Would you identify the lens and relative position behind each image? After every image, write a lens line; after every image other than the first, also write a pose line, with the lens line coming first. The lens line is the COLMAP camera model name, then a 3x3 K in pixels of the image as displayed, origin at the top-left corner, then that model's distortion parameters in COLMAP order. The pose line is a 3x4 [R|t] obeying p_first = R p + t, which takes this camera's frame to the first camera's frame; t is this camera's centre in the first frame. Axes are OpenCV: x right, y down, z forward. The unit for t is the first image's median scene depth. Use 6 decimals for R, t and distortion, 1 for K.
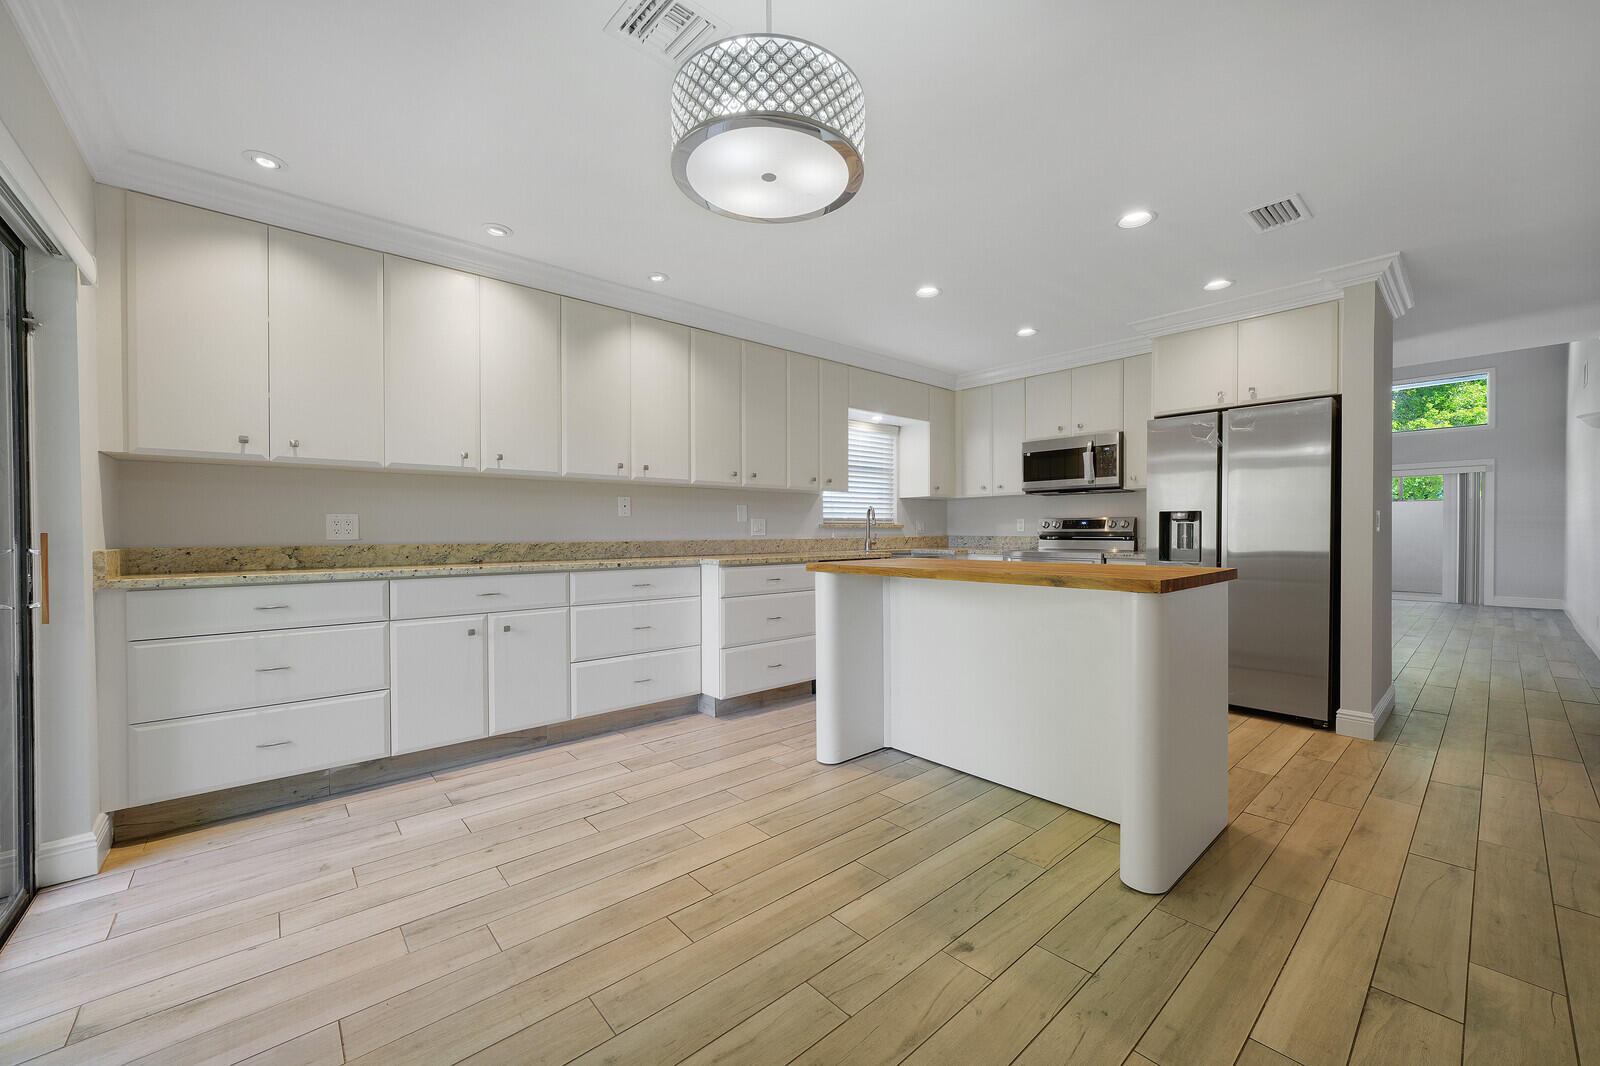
lens RADIAL K [[619.1, 0, 794.8], [0, 619.1, 544.2], [0, 0, 1]] dist [-0.012035, 0.002661]
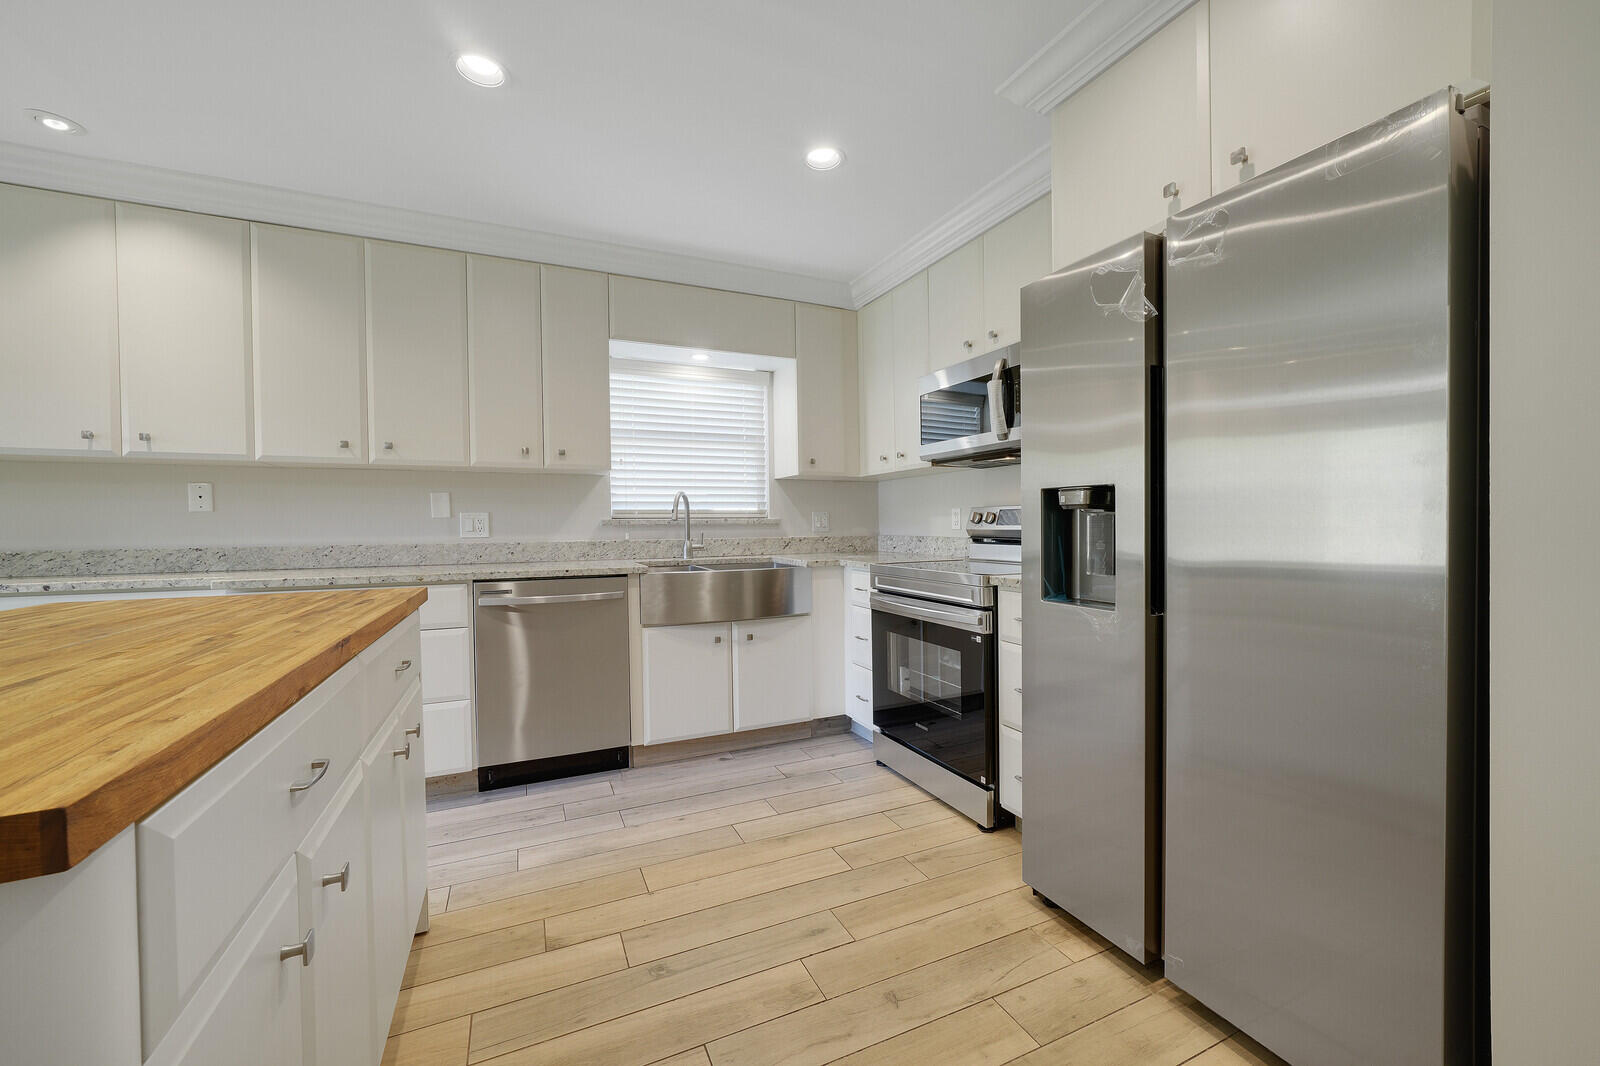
lens RADIAL K [[619.1, 0, 799.6], [0, 619.1, 536.2], [0, 0, 1]] dist [-0.012035, 0.002661]
pose [[0.957657, 0.001543, -0.287909, 0.461223], [-0.001972, 0.999997, -0.001201, -0.015004], [0.287906, 0.001718, 0.957657, 0.440086]]
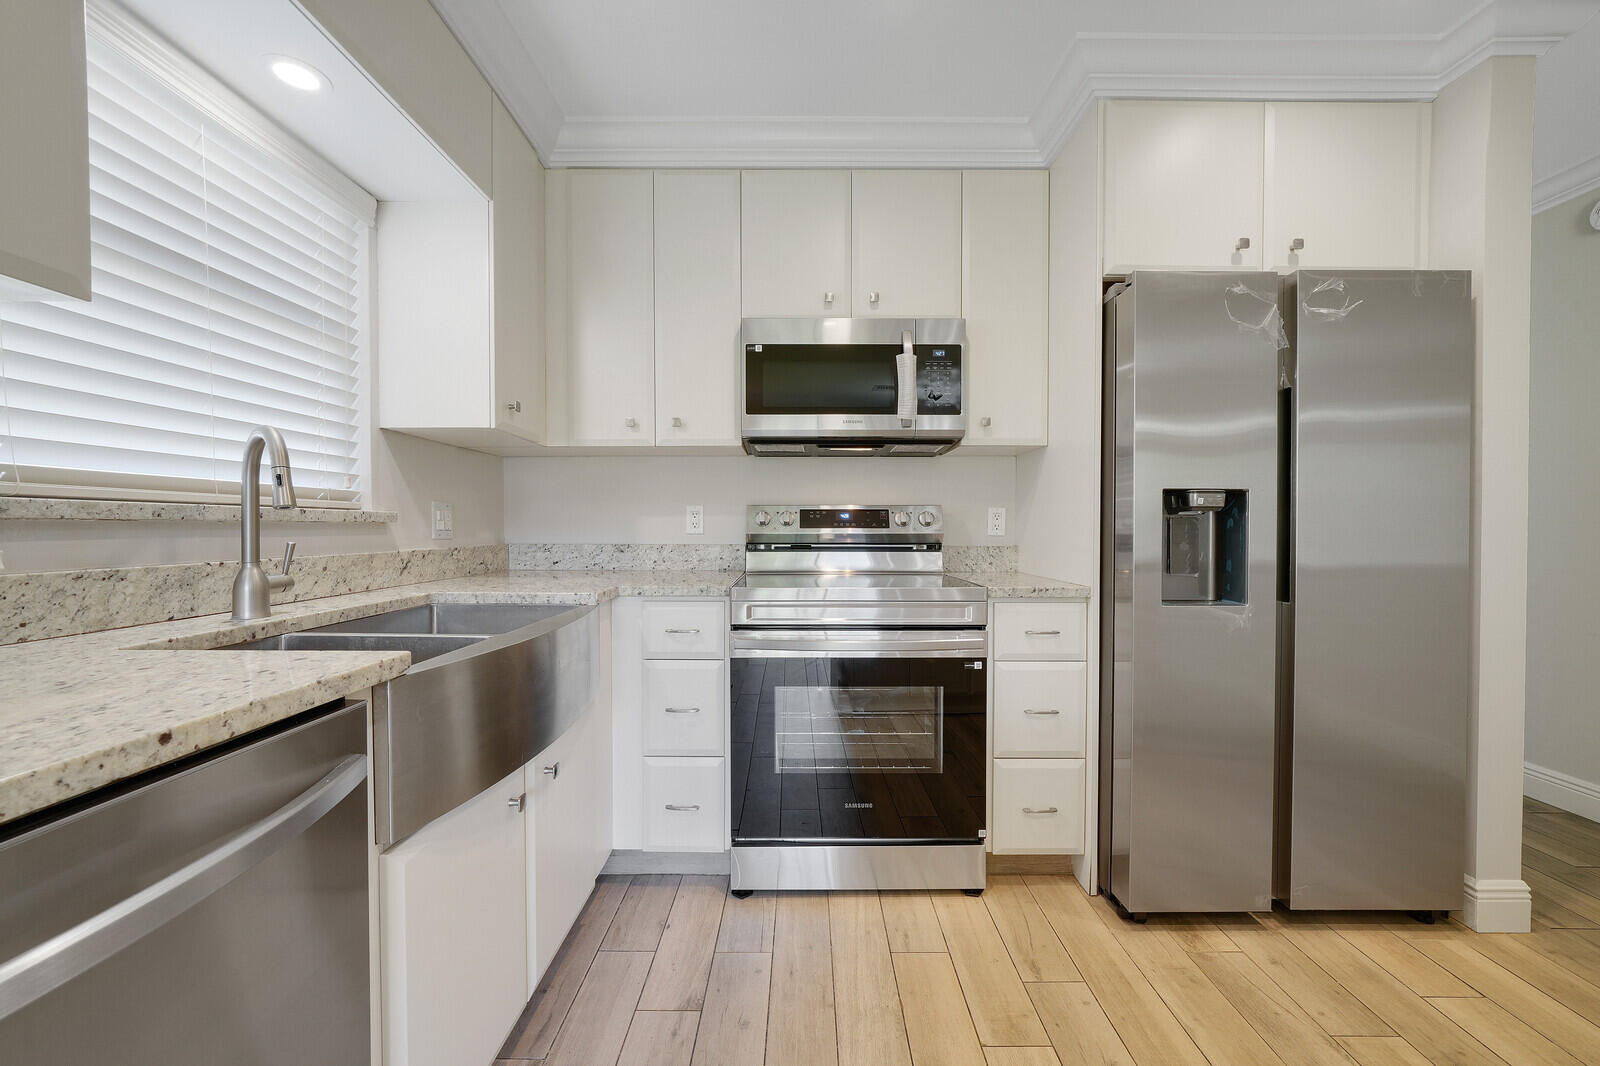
lens RADIAL K [[619.1, 0, 796.1], [0, 619.1, 535.1], [0, 0, 1]] dist [-0.012035, 0.002661]
pose [[0.664502, -0.005042, 0.747270, 0.090184], [0.014445, 0.999877, -0.006098, -0.018390], [-0.747147, 0.014847, 0.664493, 0.756460]]
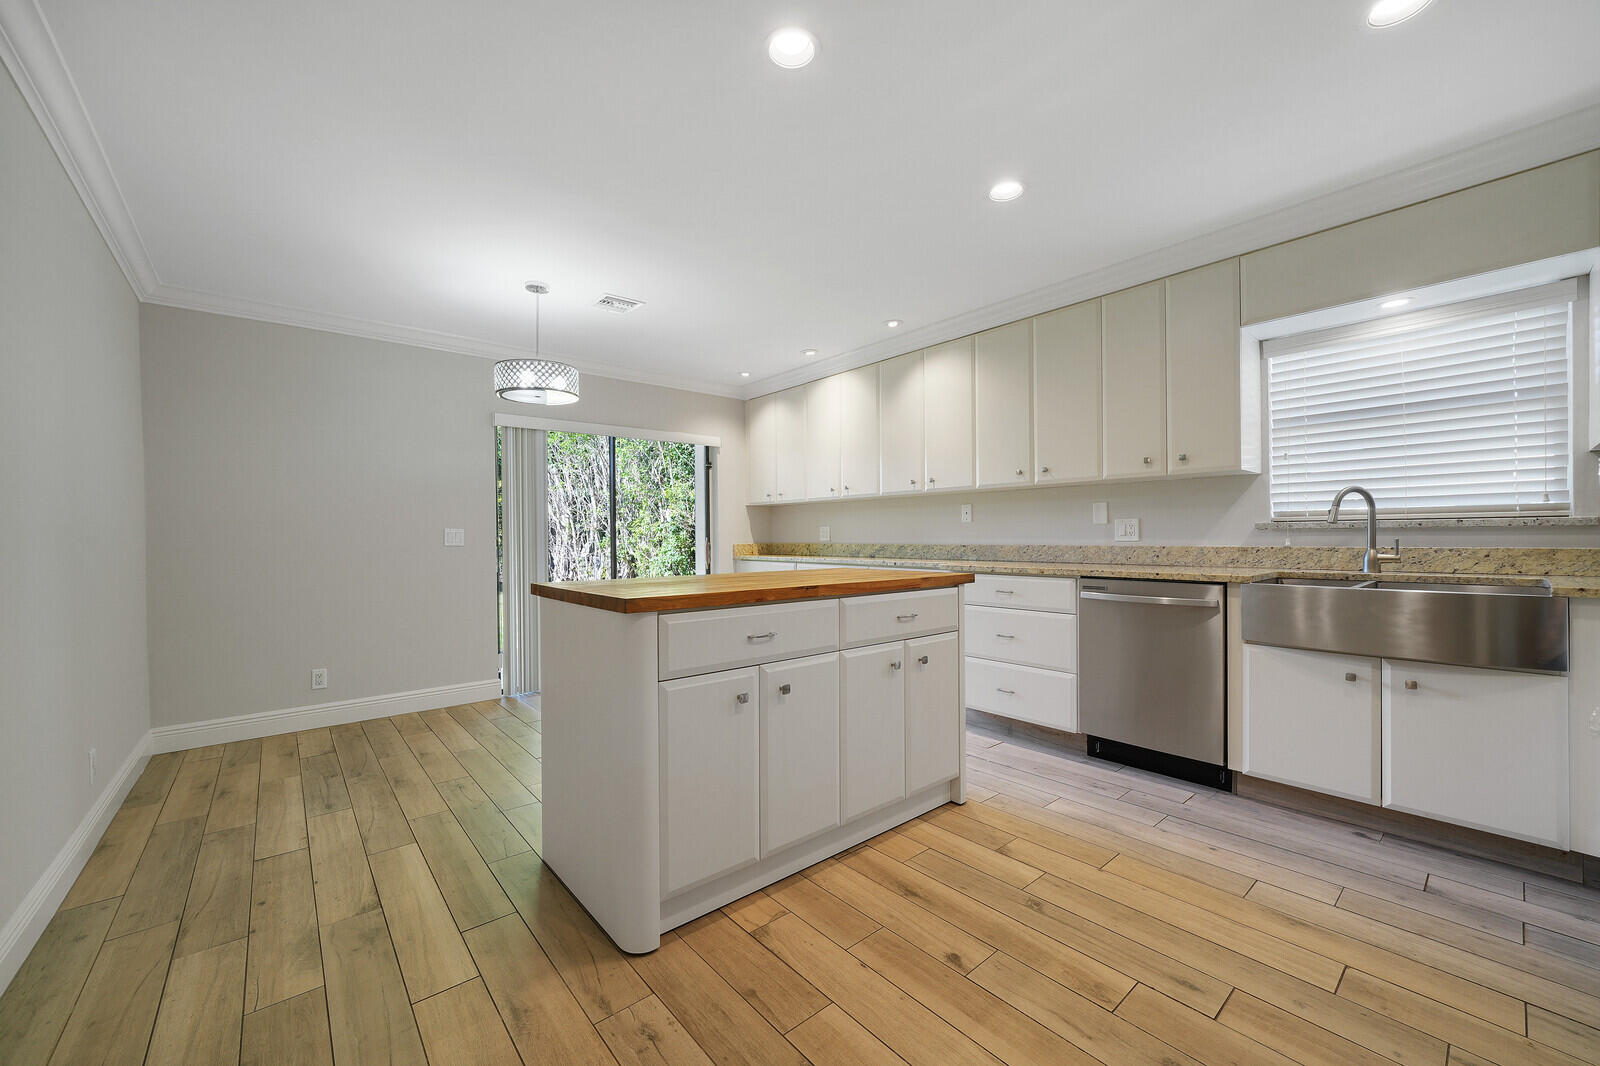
lens RADIAL K [[619.1, 0, 799.9], [0, 619.1, 551.5], [0, 0, 1]] dist [-0.012035, 0.002661]
pose [[-0.008751, 0.029200, -0.999535, 0.682442], [-0.012870, 0.999487, 0.029311, -0.017817], [0.999879, 0.013121, -0.008370, 0.584215]]
